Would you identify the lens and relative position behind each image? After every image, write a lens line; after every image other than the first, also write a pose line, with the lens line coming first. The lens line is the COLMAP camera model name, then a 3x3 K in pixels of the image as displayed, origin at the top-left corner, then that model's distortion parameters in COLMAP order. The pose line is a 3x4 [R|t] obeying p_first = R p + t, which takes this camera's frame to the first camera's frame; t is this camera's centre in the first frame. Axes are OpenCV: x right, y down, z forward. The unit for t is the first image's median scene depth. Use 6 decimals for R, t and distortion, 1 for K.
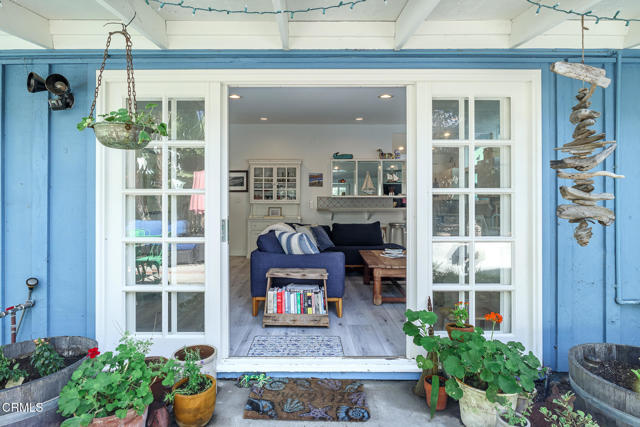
lens RADIAL K [[330.4, 0, 316.0], [0, 330.4, 208.5], [0, 0, 1]] dist [-0.001622, -0.000064]
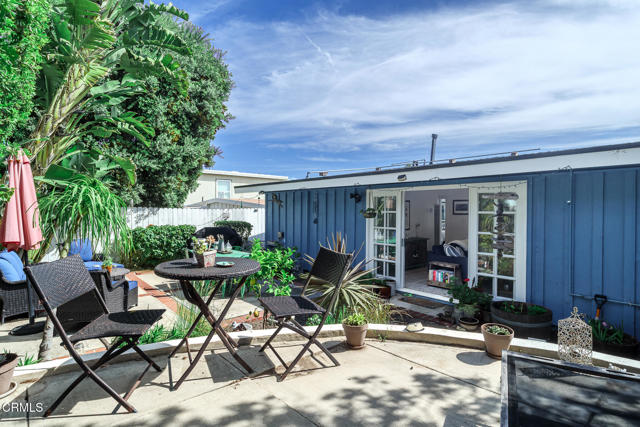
lens RADIAL K [[330.4, 0, 316.0], [0, 330.4, 208.5], [0, 0, 1]] dist [-0.001622, -0.000064]
pose [[0.675523, 0.003588, -0.737330, 1.312642], [-0.007097, 0.999973, -0.001637, -0.216938], [0.737305, 0.006339, 0.675530, -1.462330]]
